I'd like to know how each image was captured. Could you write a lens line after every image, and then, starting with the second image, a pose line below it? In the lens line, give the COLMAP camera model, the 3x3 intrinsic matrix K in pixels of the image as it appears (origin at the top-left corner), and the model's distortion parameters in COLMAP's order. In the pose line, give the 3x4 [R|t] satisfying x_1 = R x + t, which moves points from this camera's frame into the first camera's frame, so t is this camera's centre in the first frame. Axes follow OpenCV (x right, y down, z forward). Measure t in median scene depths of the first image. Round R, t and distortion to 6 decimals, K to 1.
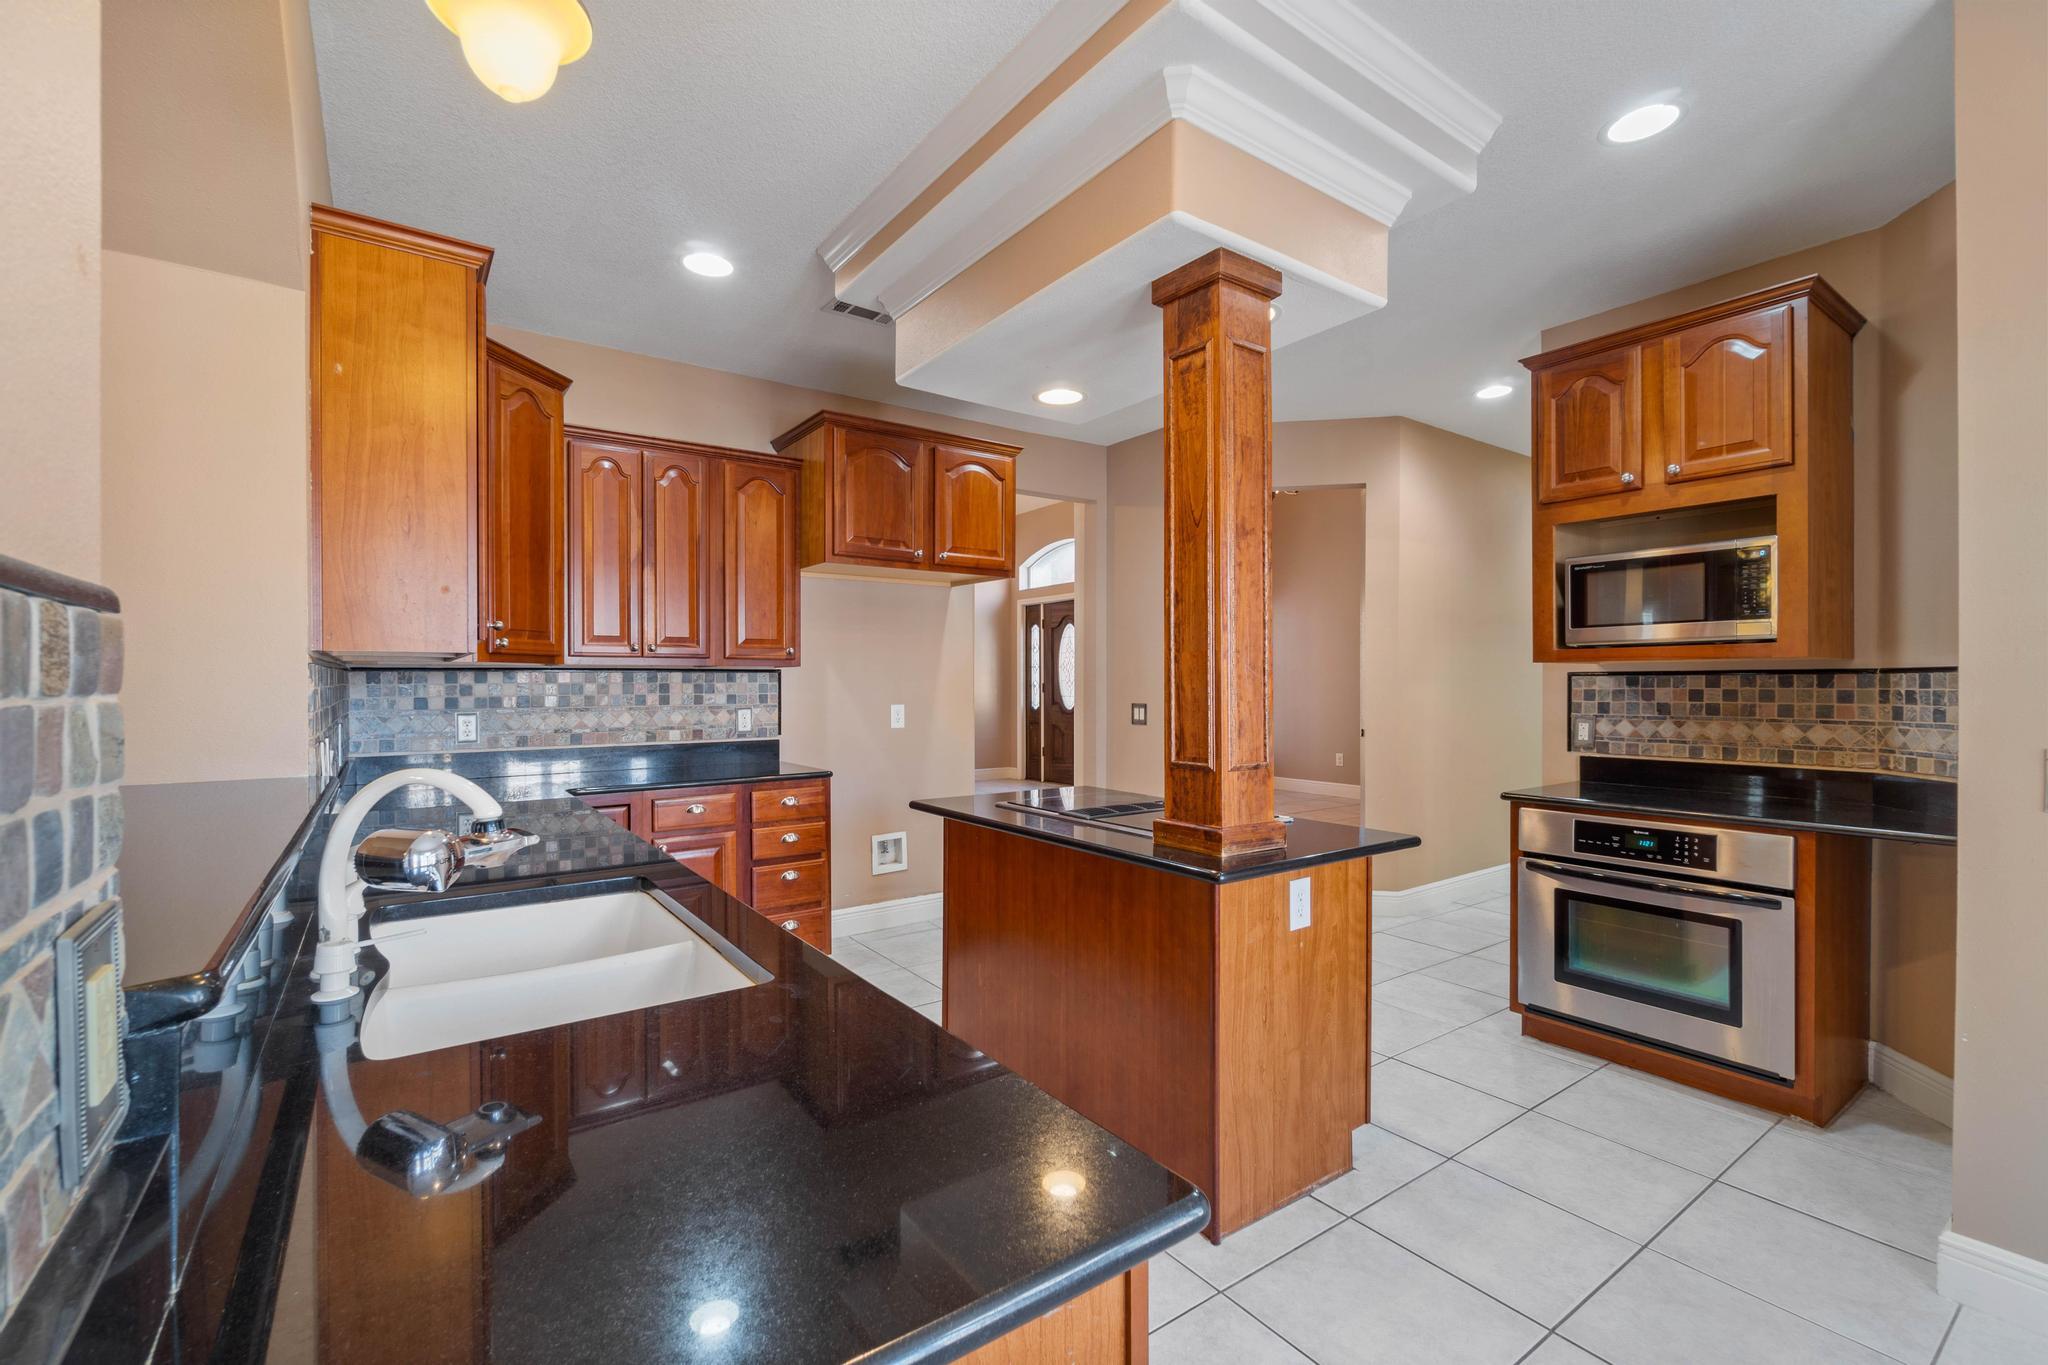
lens RADIAL K [[888.2, 0, 1042.6], [0, 888.2, 692.8], [0, 0, 1]] dist [-0.006736, 0.002018]
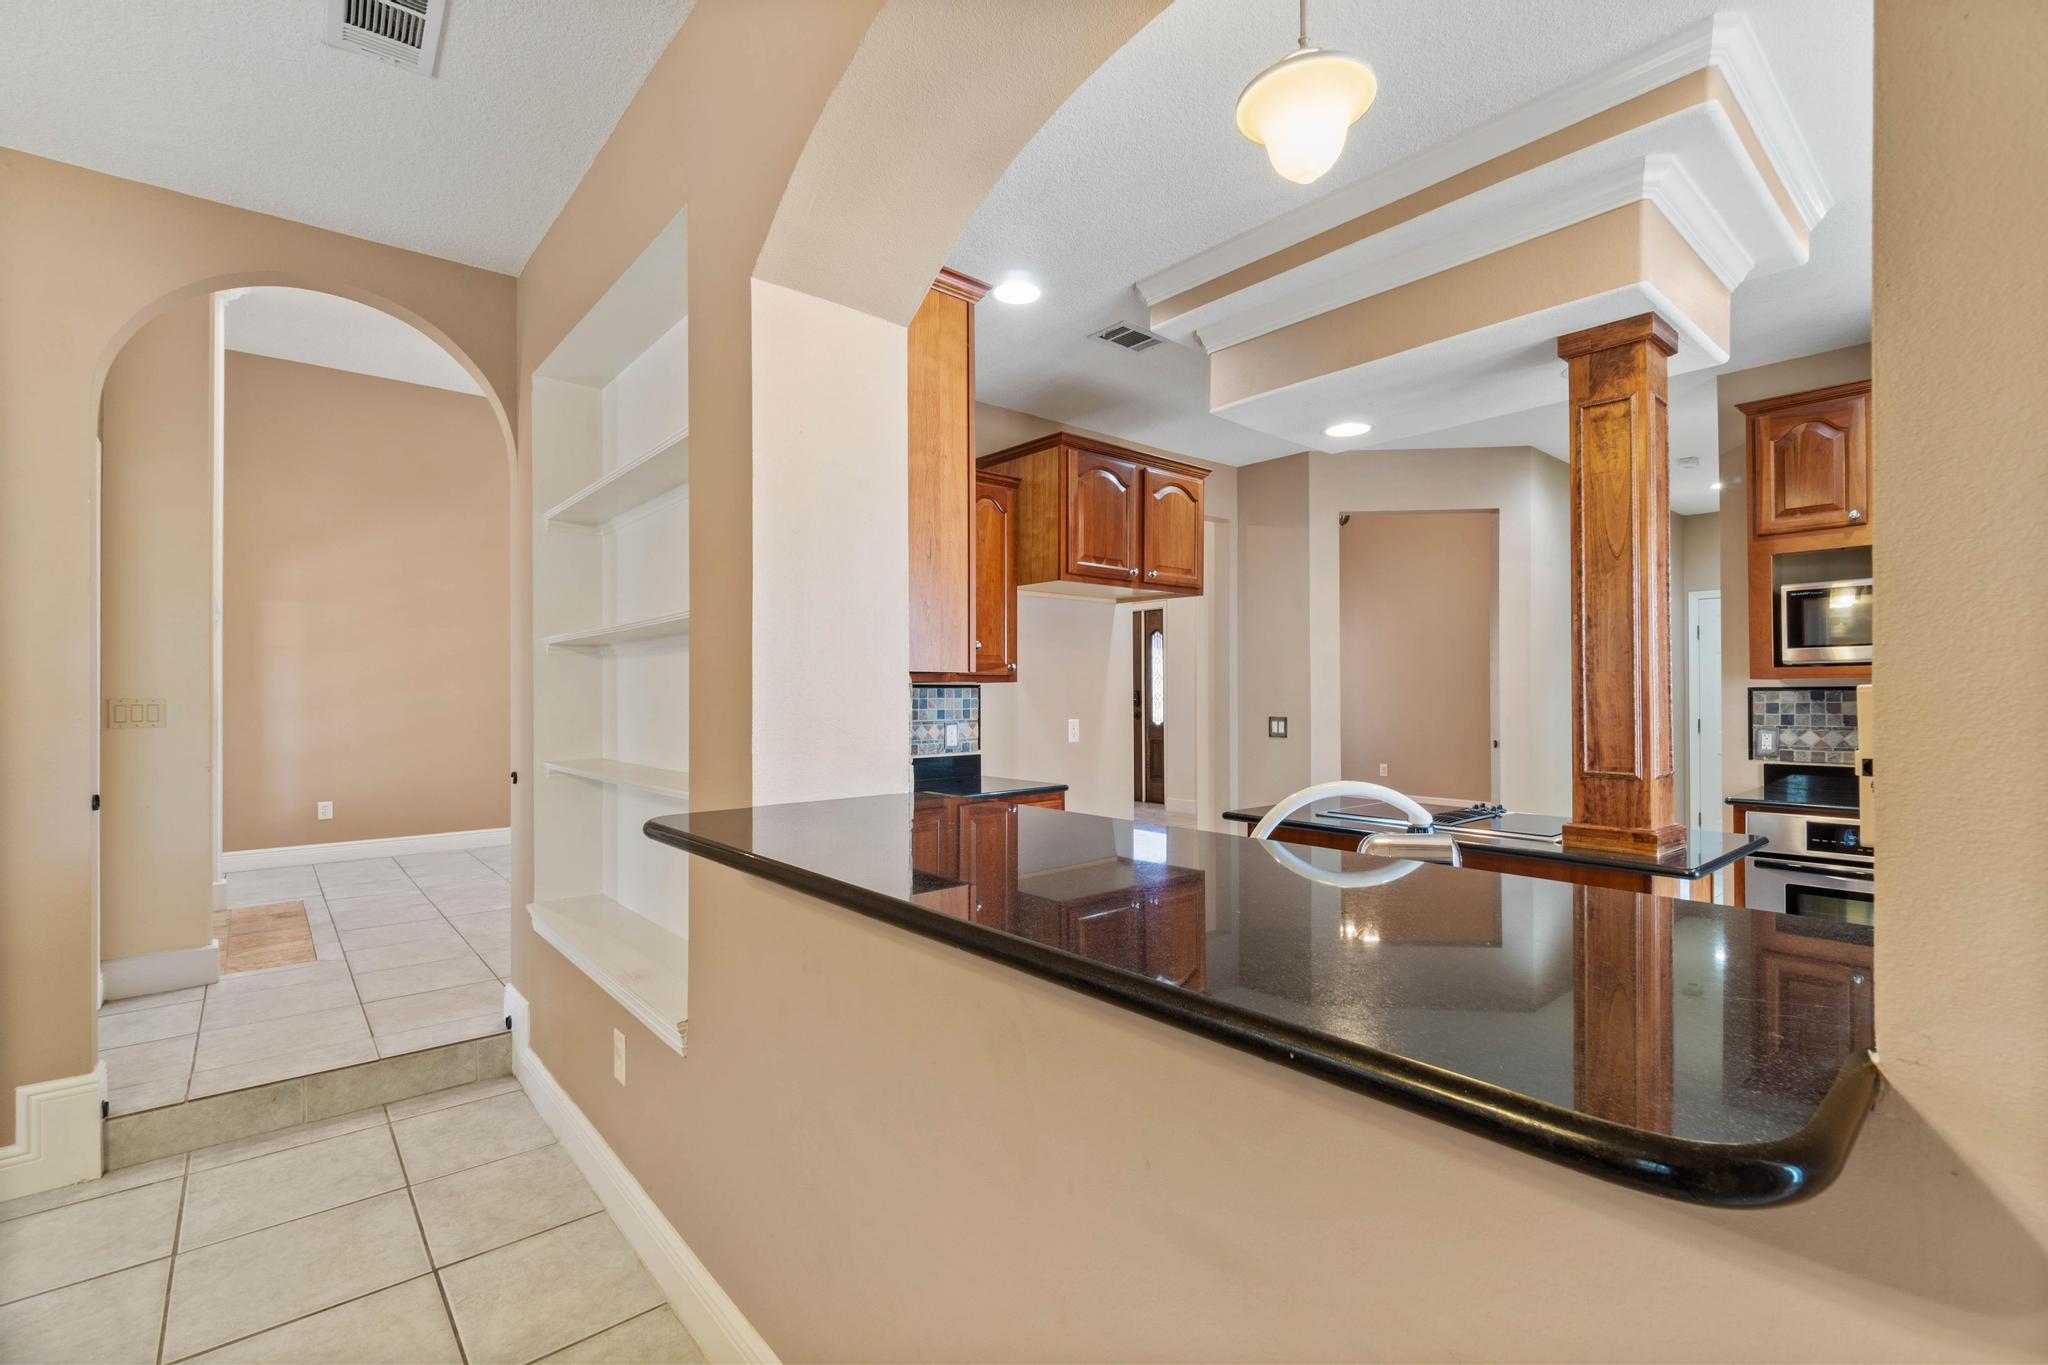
lens RADIAL K [[888.2, 0, 1034.1], [0, 888.2, 690.3], [0, 0, 1]] dist [-0.006736, 0.002018]
pose [[0.997097, -0.000874, 0.076143, -0.429622], [0.002046, 0.999881, -0.015307, -0.005246], [-0.076120, 0.015418, 0.996979, -0.029892]]
